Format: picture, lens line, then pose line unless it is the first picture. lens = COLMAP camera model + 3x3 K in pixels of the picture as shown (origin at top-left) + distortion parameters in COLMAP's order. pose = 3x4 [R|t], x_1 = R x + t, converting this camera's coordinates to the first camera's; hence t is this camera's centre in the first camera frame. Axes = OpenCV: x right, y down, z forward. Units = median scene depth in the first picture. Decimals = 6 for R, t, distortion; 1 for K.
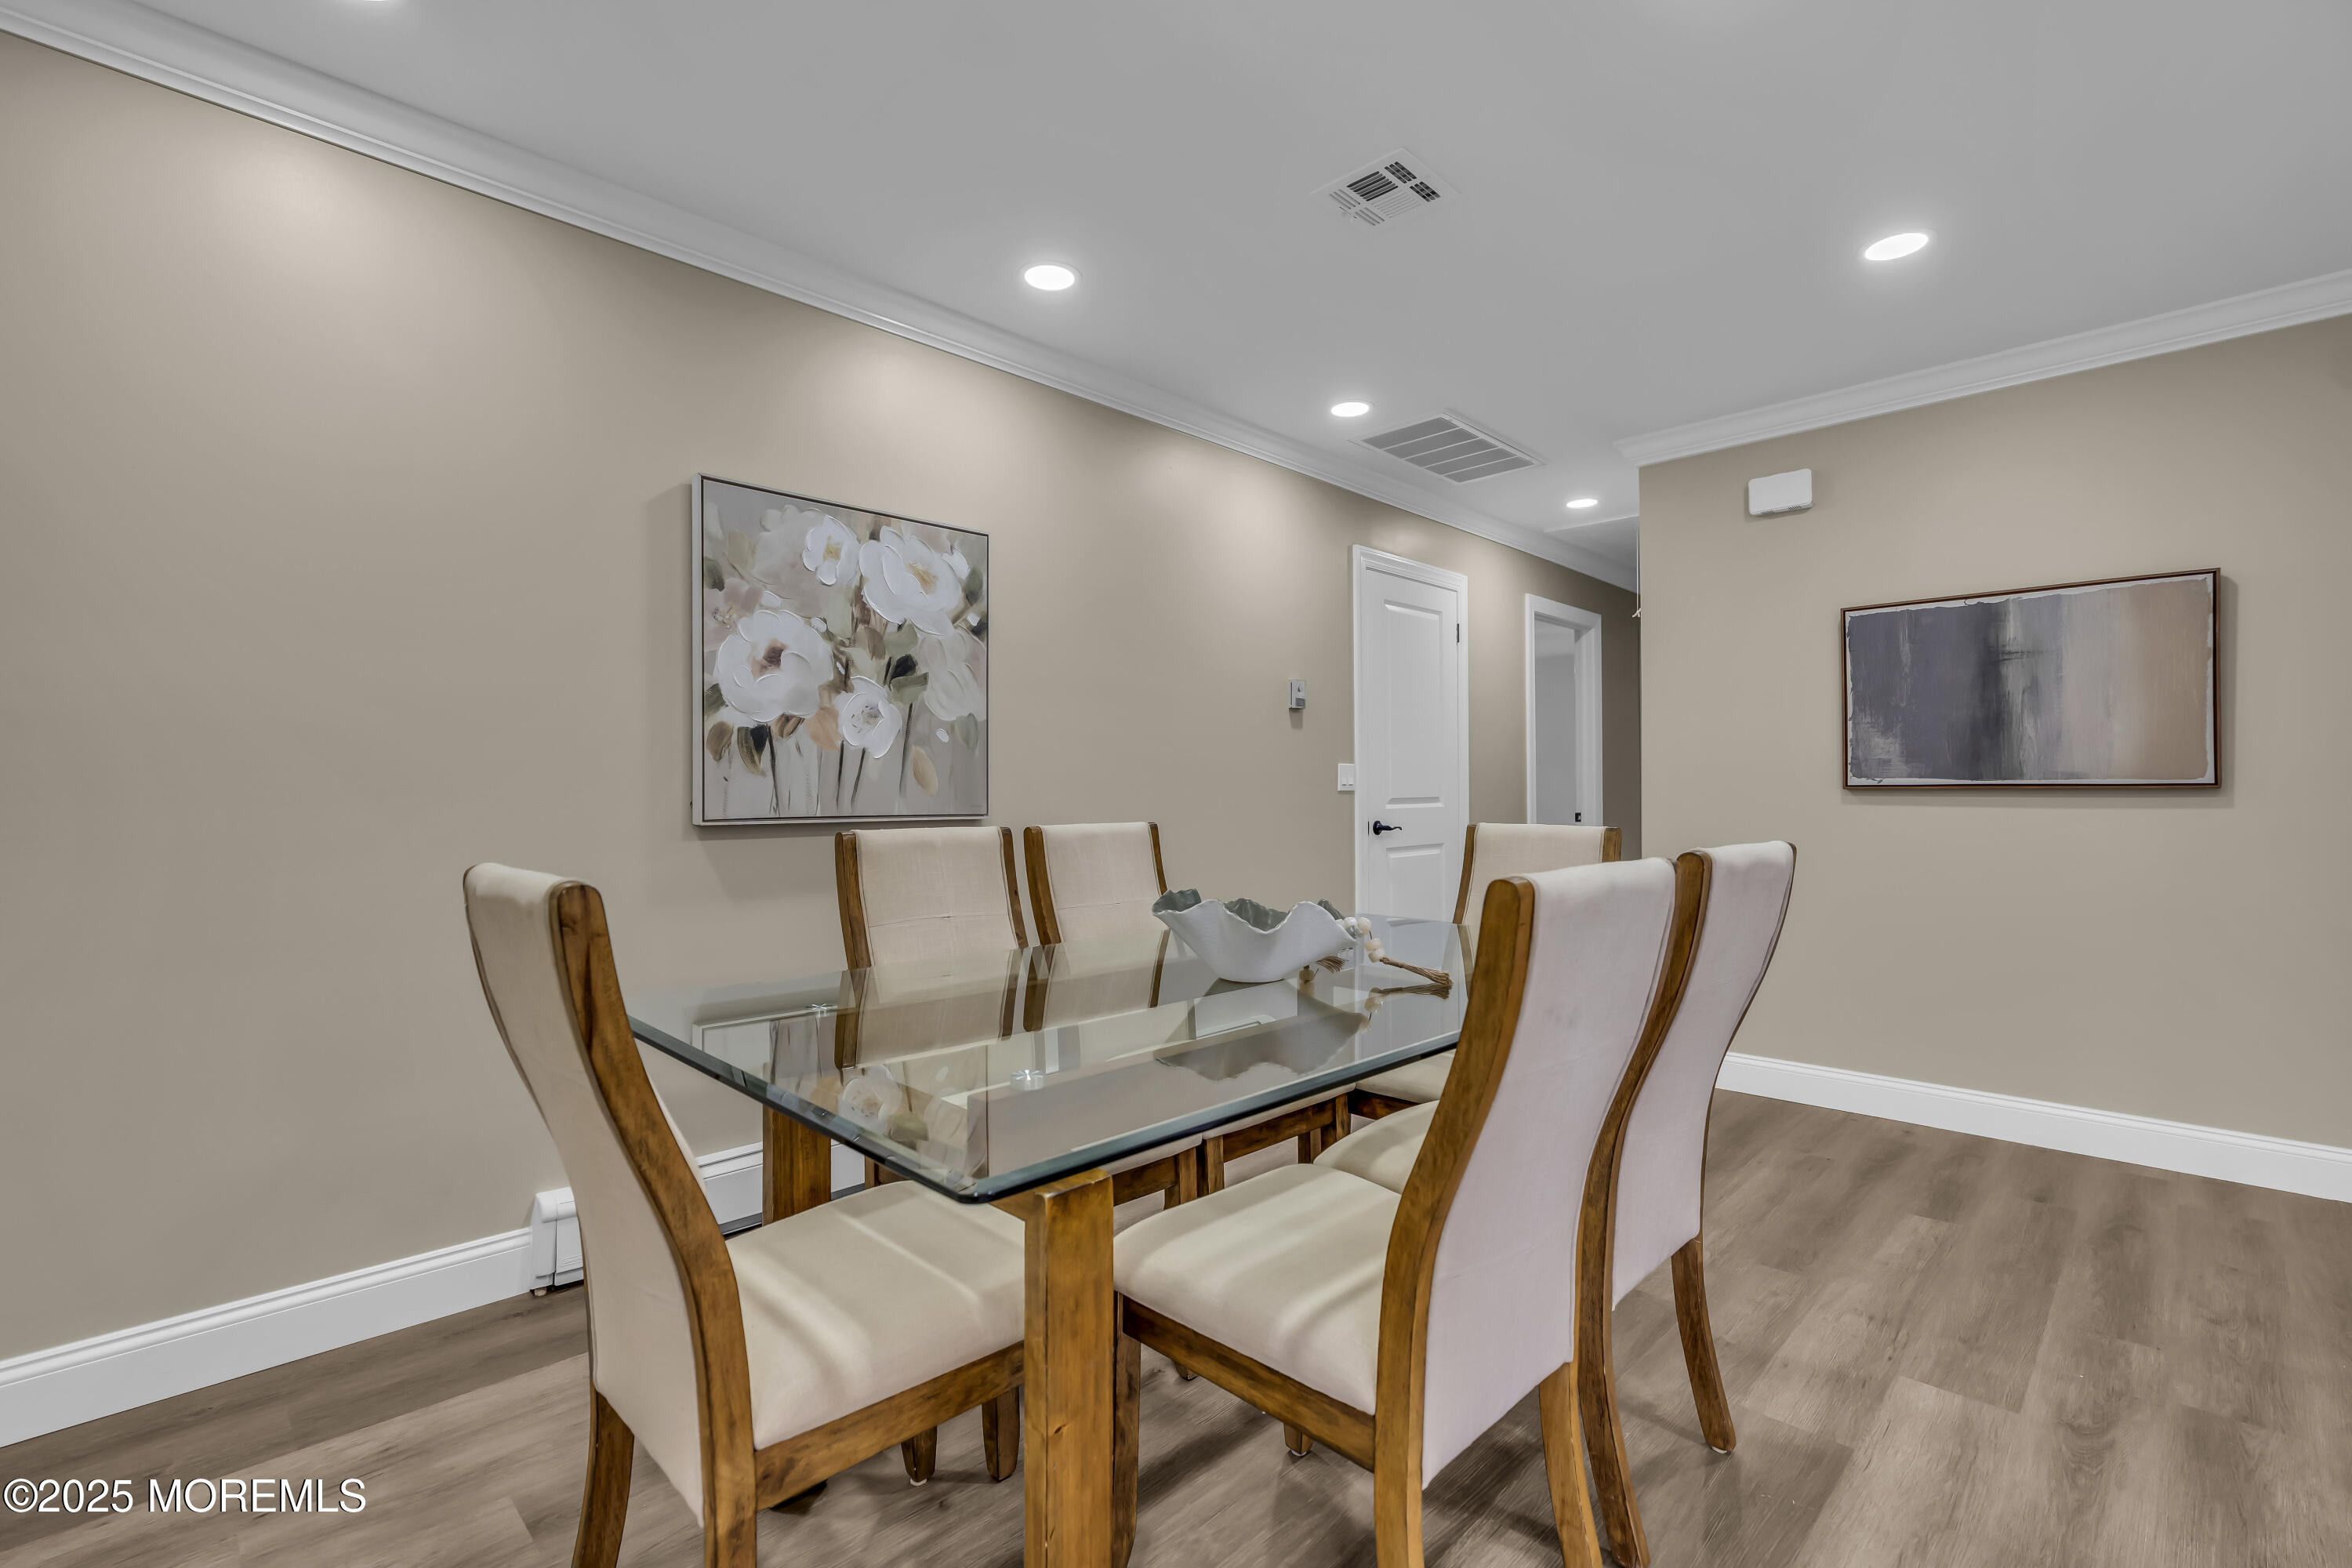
lens RADIAL K [[1058.4, 0, 1176.0], [0, 1058.4, 784.0], [0, 0, 1]] dist [-0.017615, 0.006272]
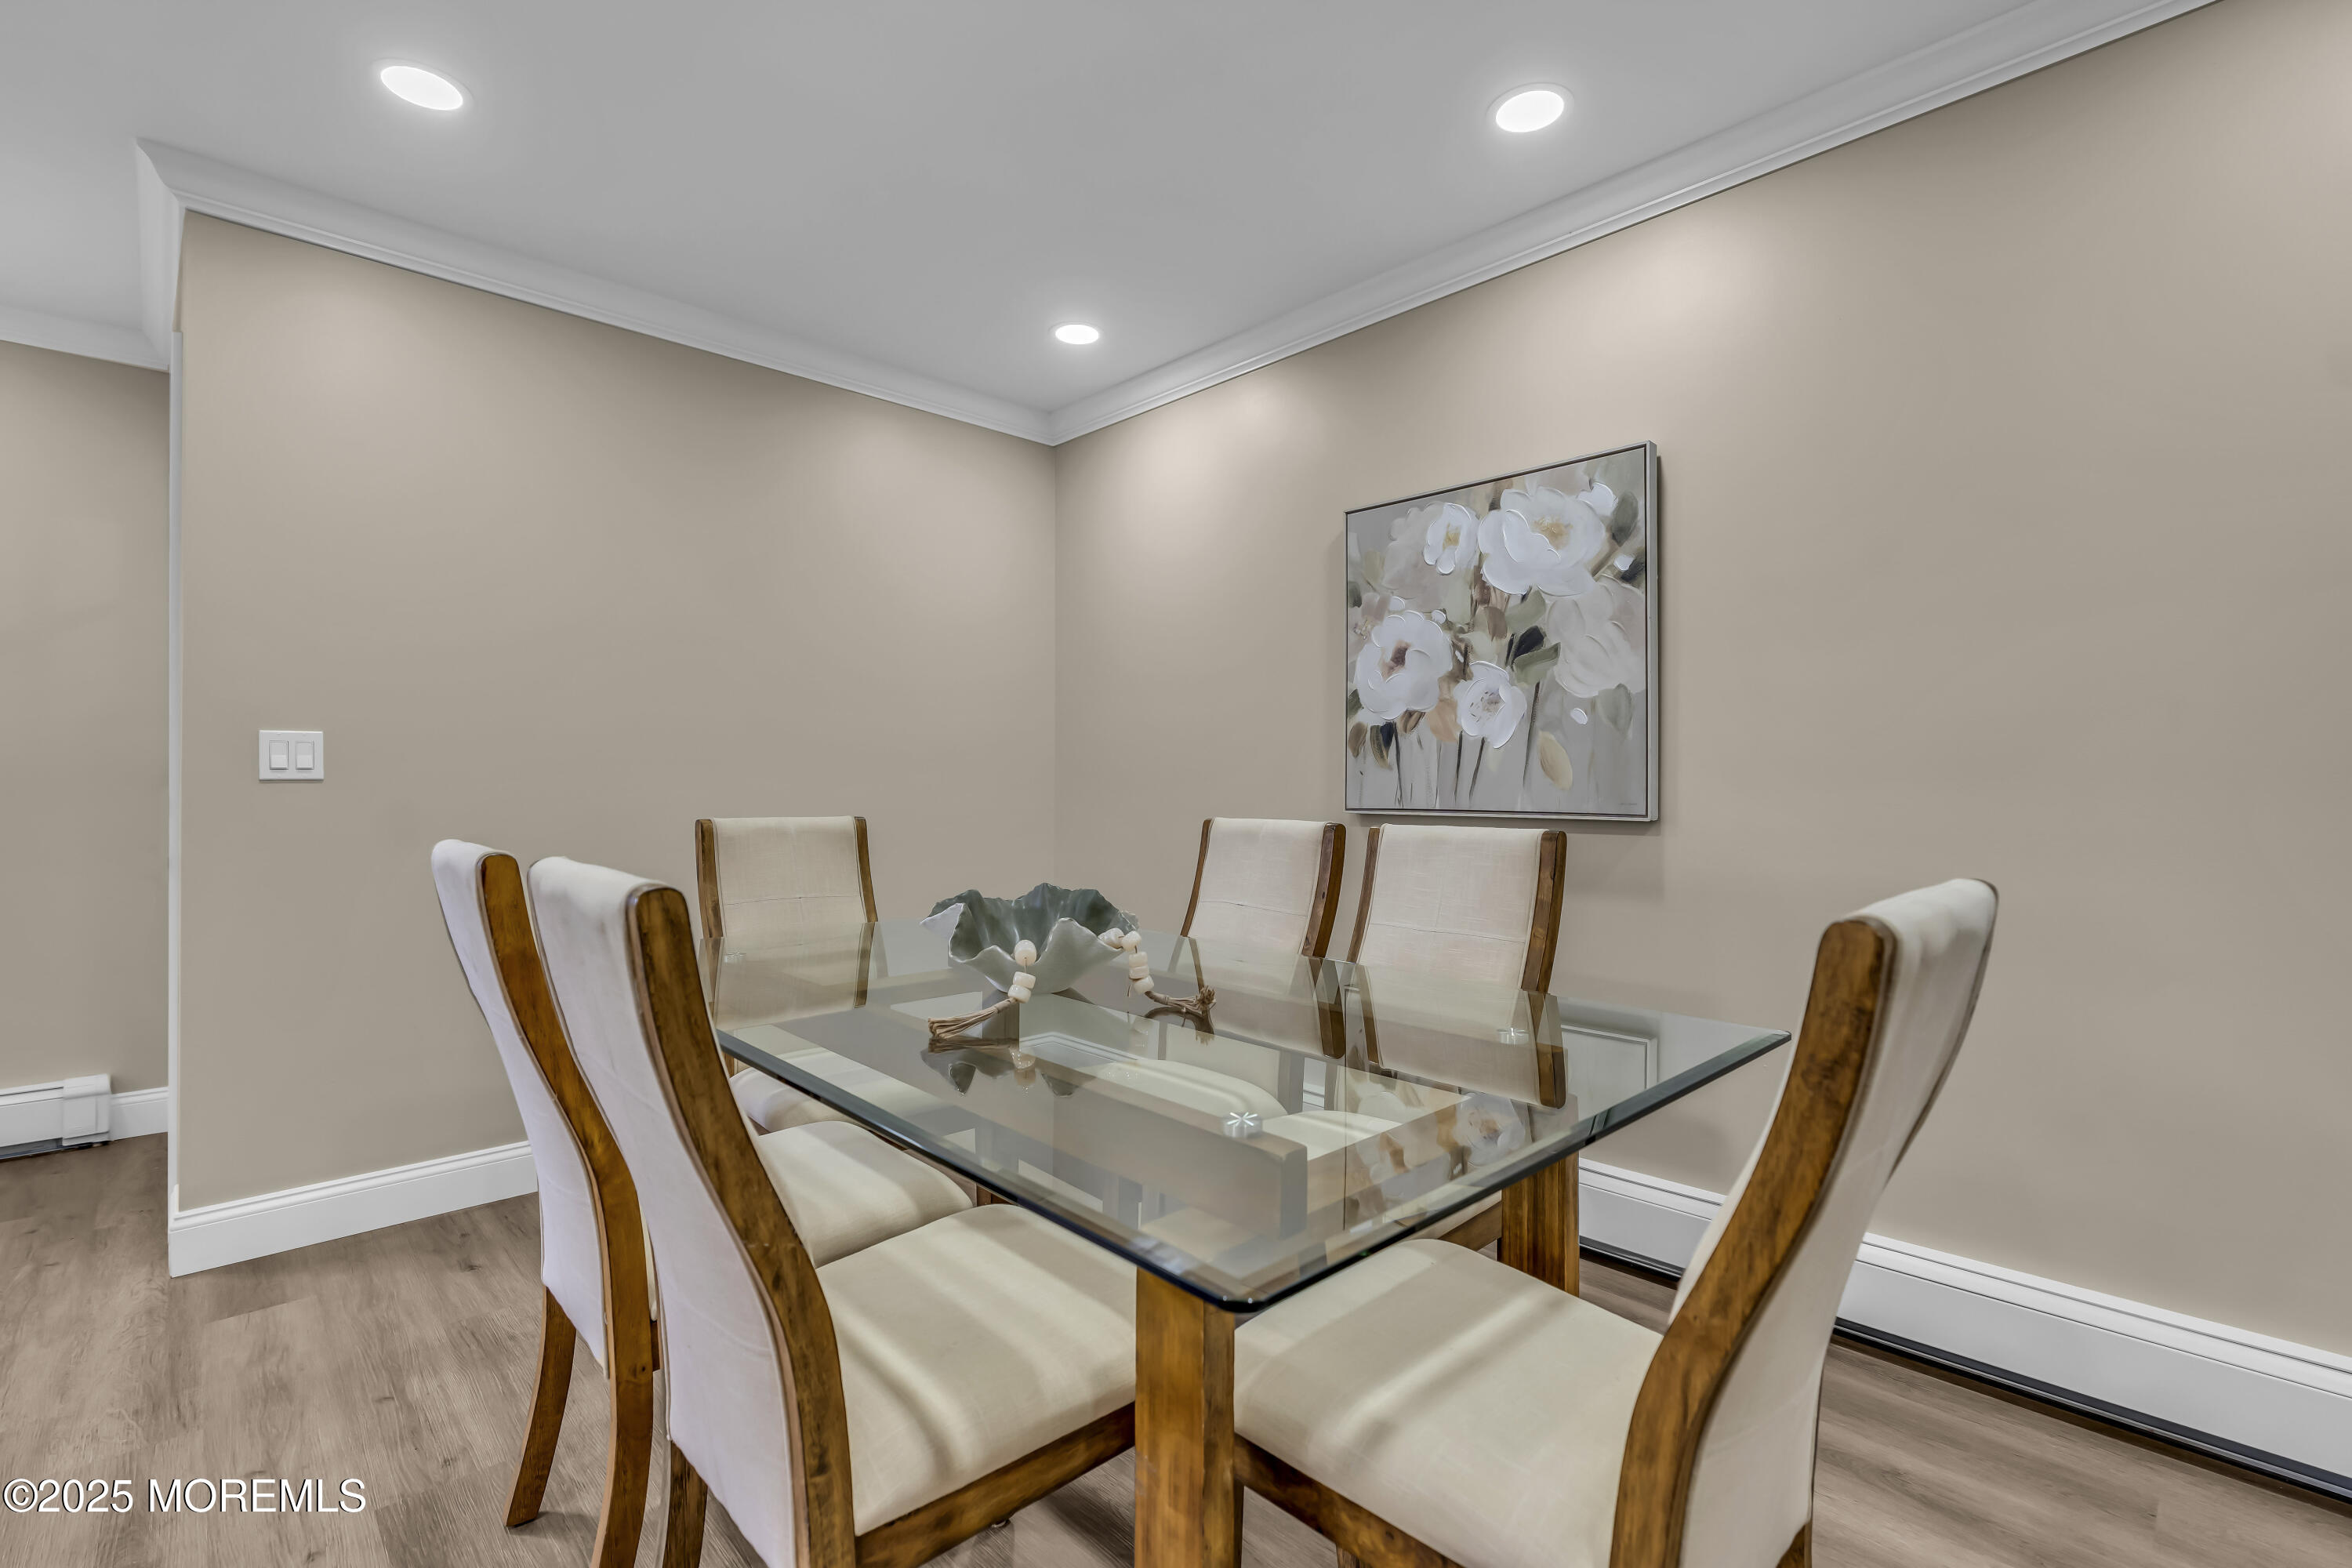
lens RADIAL K [[1058.4, 0, 1176.0], [0, 1058.4, 784.0], [0, 0, 1]] dist [-0.017615, 0.006272]
pose [[-0.038637, 0.001053, -0.999253, 0.651103], [0.003712, 0.999993, 0.000910, 0.004935], [0.999246, -0.003674, -0.038640, 0.771842]]
